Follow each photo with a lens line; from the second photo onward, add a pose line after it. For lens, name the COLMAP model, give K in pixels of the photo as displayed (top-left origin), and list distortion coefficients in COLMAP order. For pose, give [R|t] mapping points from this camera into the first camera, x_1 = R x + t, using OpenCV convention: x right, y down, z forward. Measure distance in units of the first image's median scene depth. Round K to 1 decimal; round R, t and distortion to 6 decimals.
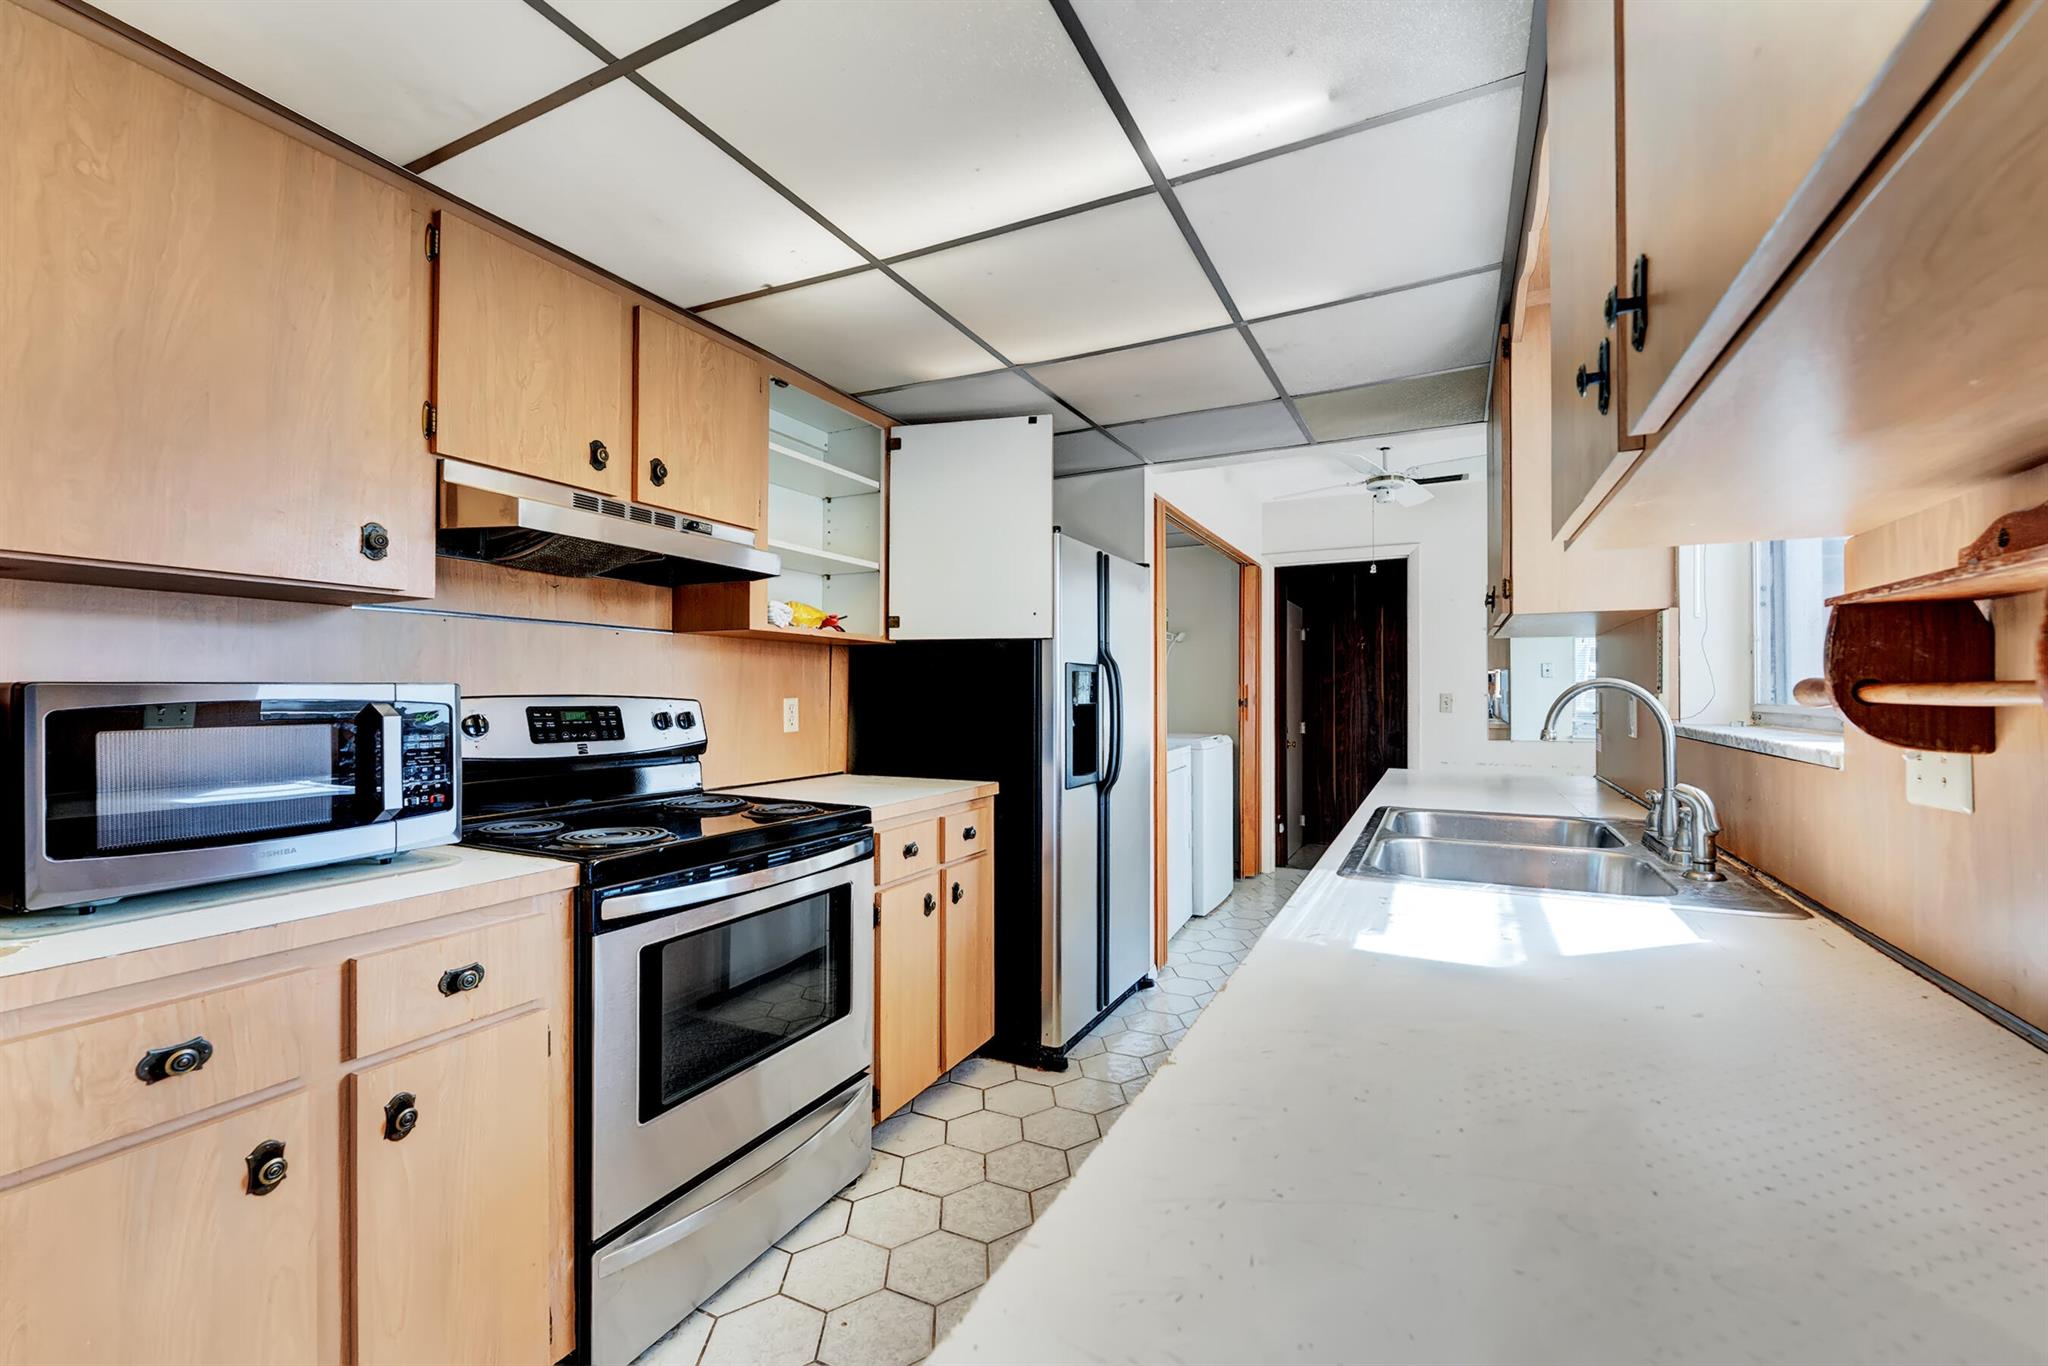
lens RADIAL K [[826.0, 0, 1018.3], [0, 826.0, 687.7], [0, 0, 1]] dist [-0.013894, -0.000074]
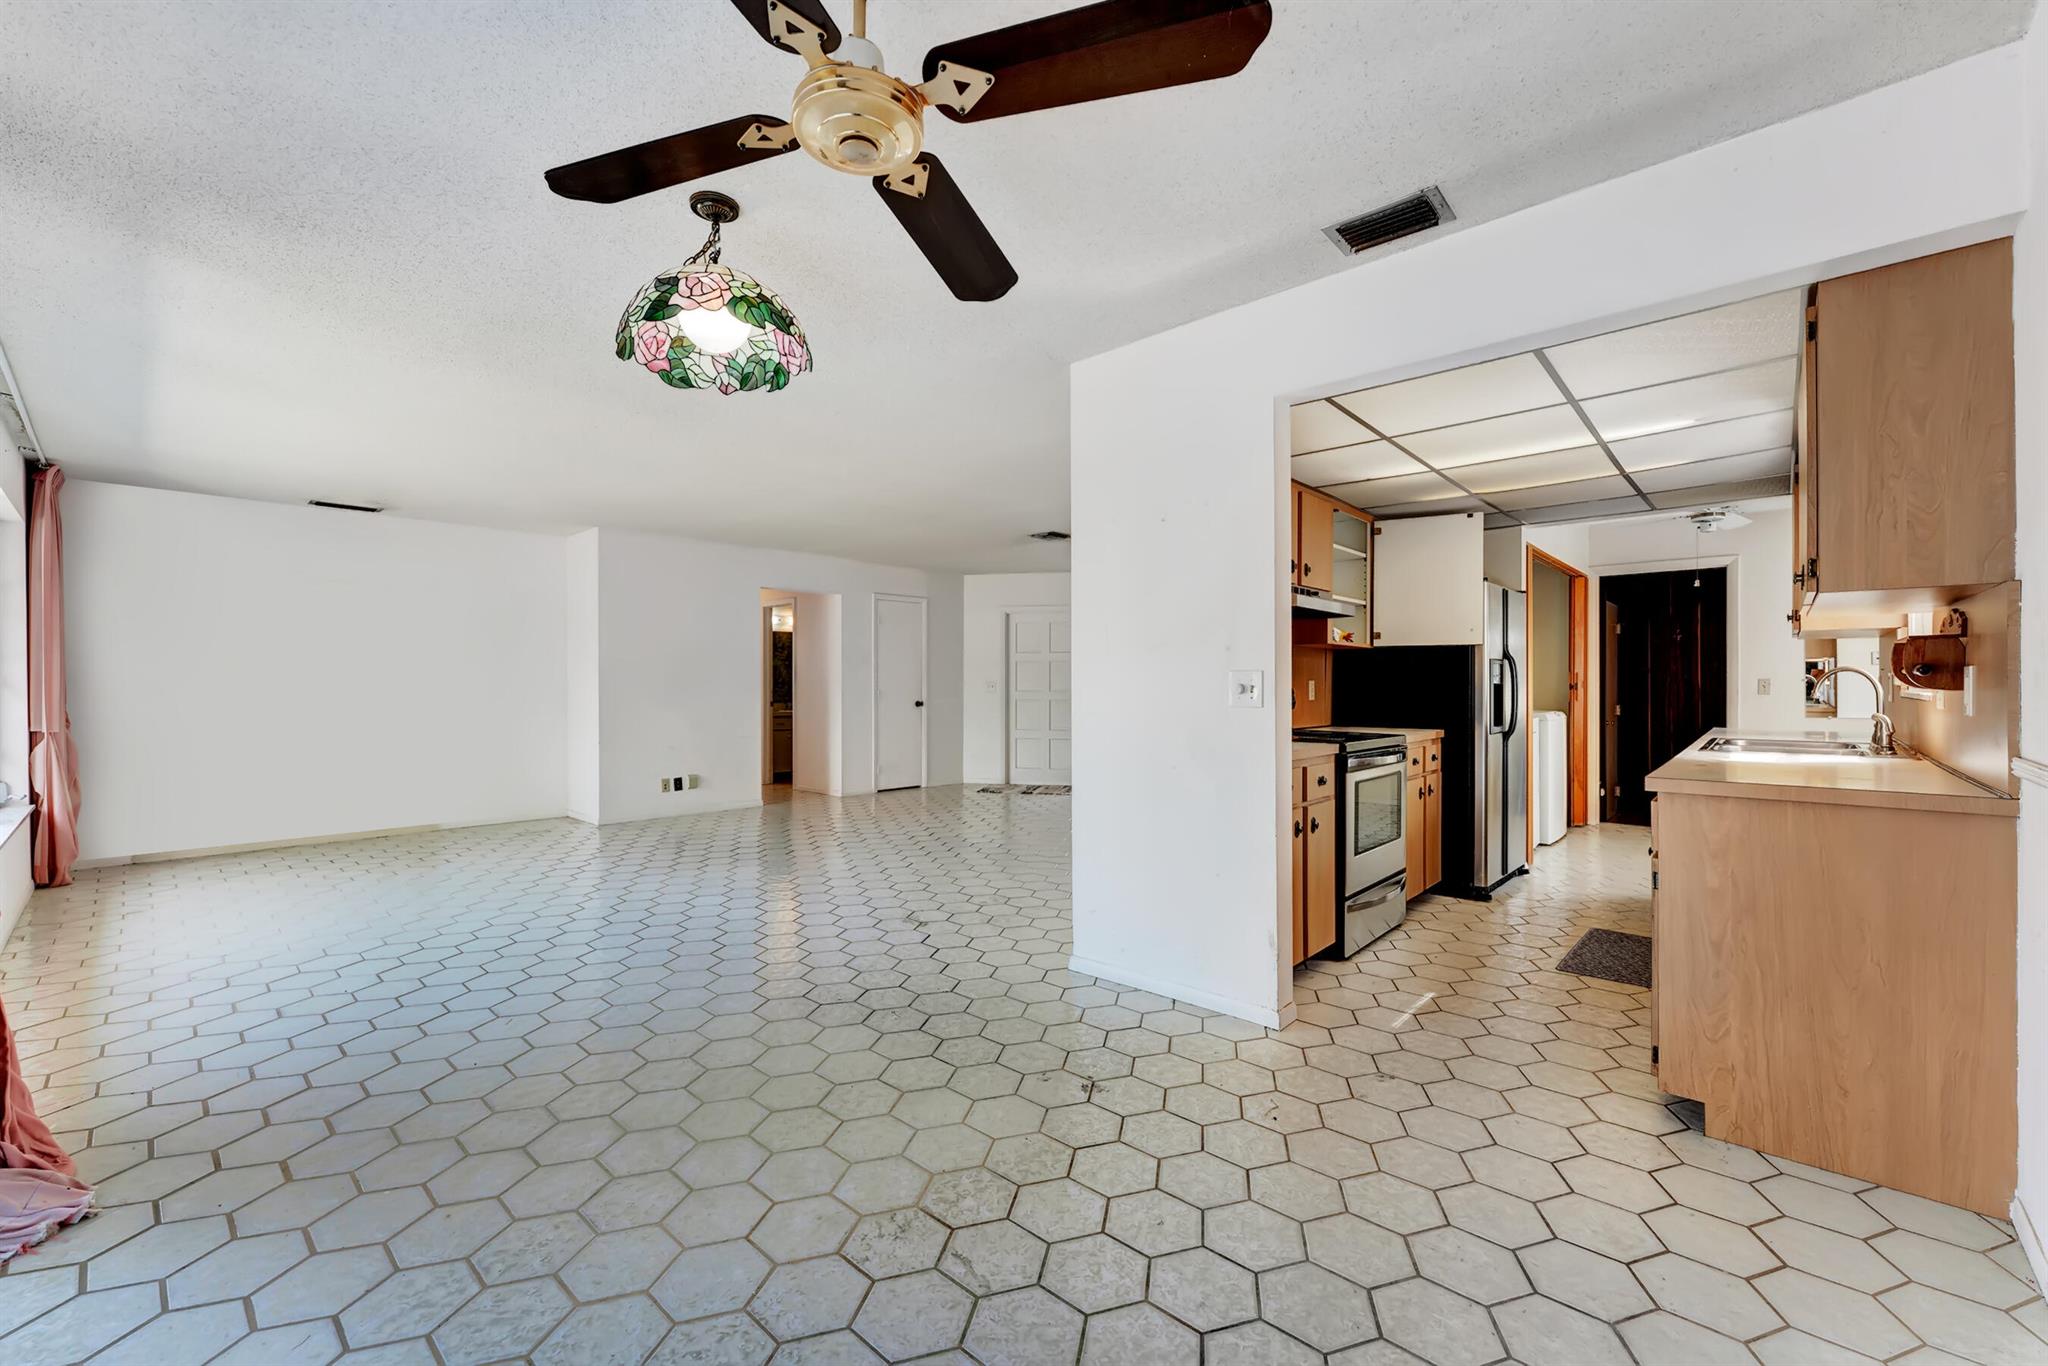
lens RADIAL K [[826.0, 0, 1018.3], [0, 826.0, 687.7], [0, 0, 1]] dist [-0.013894, -0.000074]
pose [[0.964569, -0.003743, -0.263804, -0.403942], [0.005927, 0.999954, 0.007483, 0.010451], [0.263764, -0.008782, 0.964547, -0.816270]]
